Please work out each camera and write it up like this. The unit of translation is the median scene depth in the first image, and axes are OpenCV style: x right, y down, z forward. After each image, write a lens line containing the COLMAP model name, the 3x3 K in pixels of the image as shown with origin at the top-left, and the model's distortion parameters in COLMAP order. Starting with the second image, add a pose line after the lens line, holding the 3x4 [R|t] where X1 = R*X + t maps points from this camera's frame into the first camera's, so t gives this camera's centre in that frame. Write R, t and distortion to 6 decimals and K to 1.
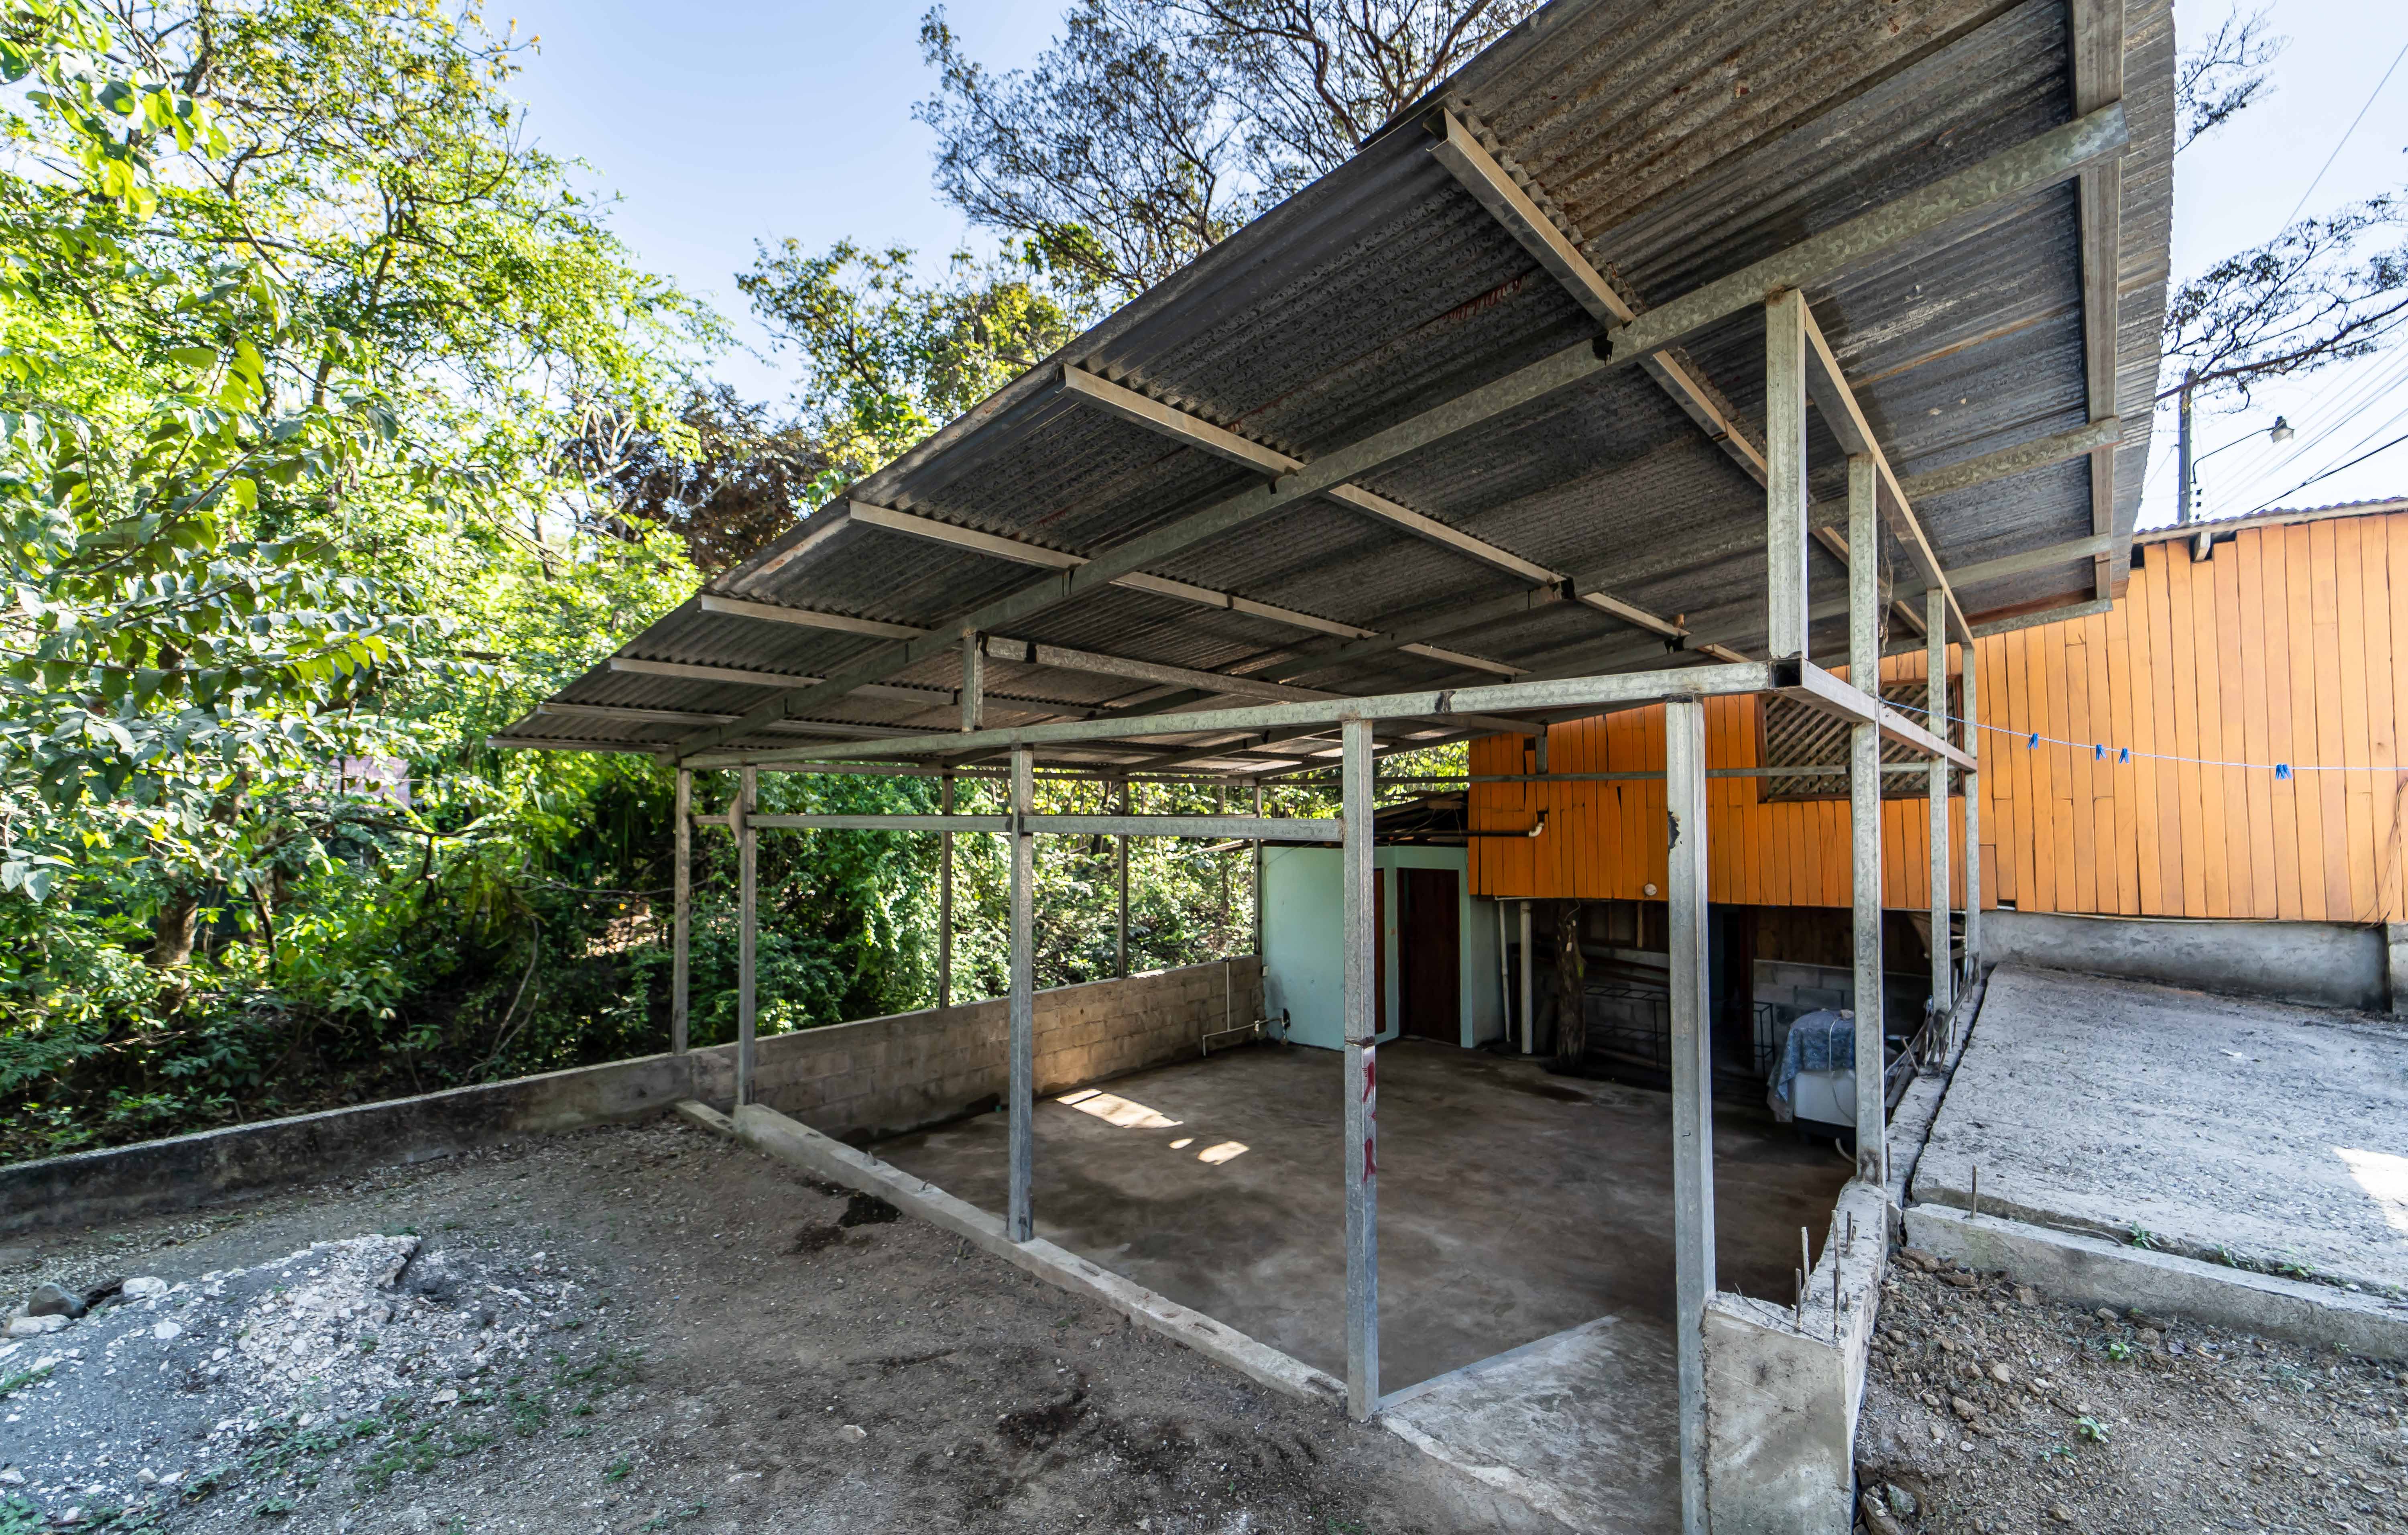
lens RADIAL K [[987.2, 0, 1224.2], [0, 987.2, 782.6], [0, 0, 1]] dist [0.008552, -0.003942]
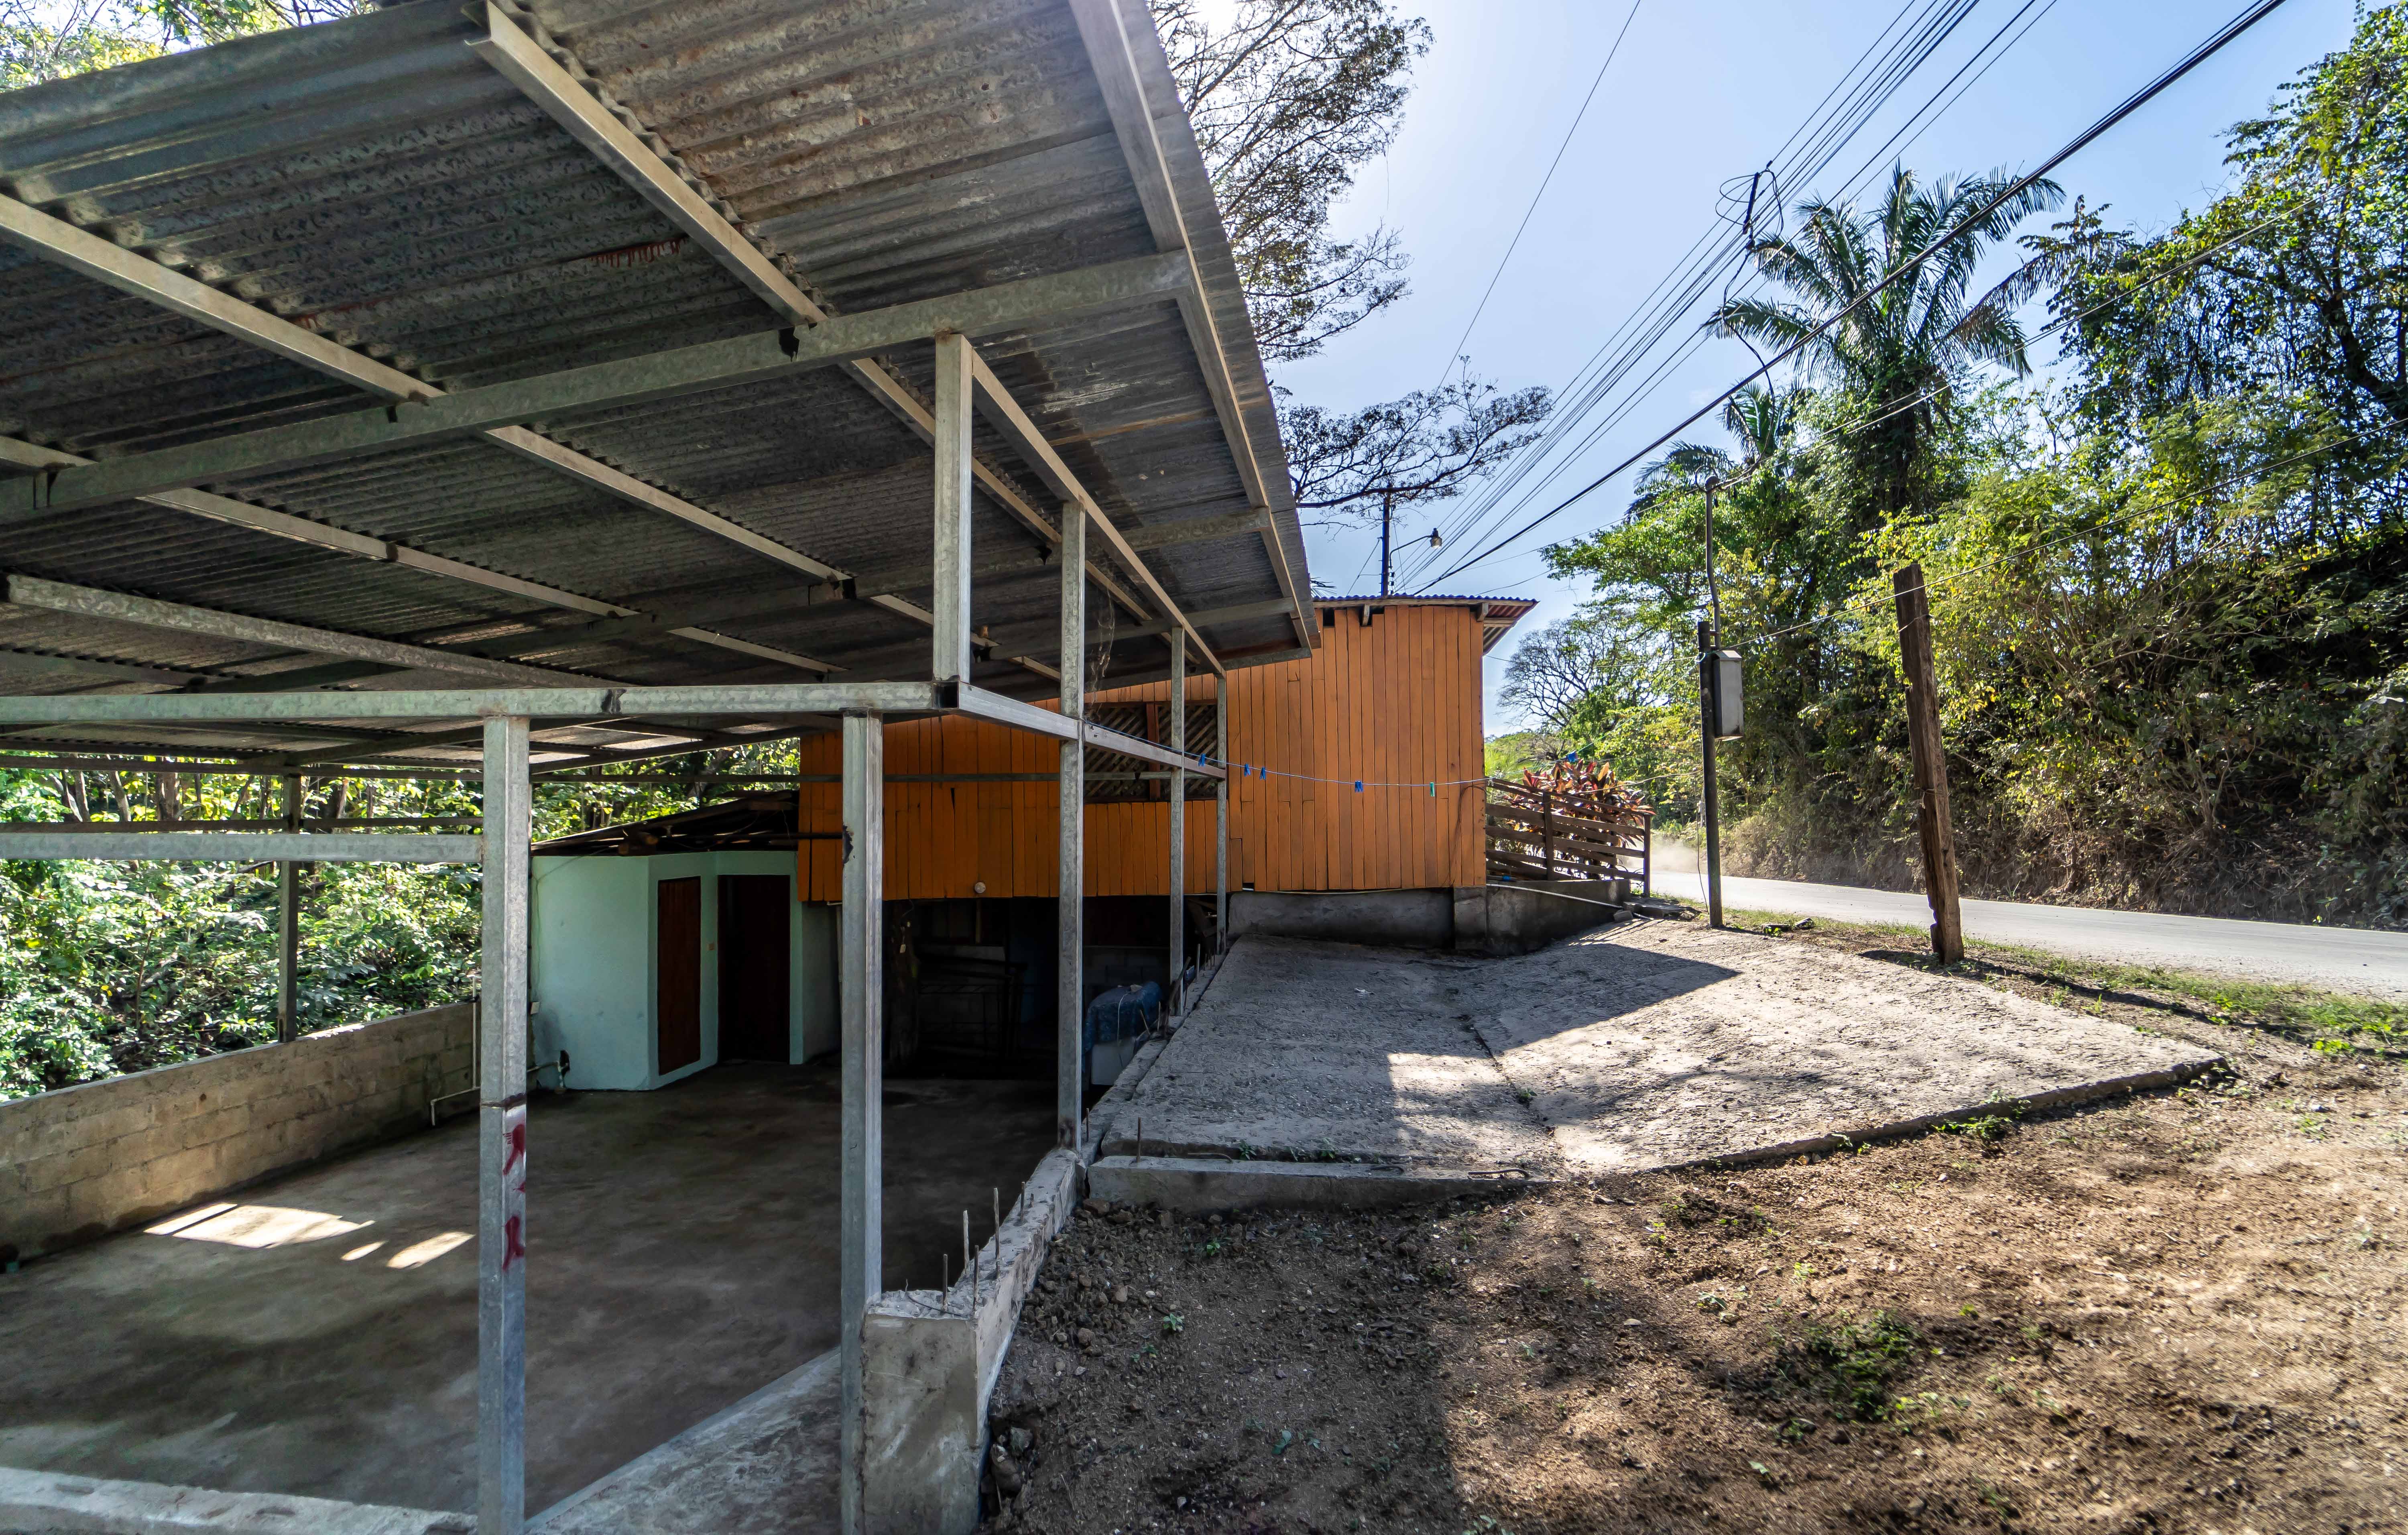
lens RADIAL K [[987.2, 0, 1250.5], [0, 987.2, 785.7], [0, 0, 1]] dist [0.008552, -0.003942]
pose [[0.821044, 0.009409, 0.570787, 0.113608], [-0.013812, 0.999899, 0.003385, -0.010481], [-0.570697, -0.010663, 0.821091, -0.027351]]
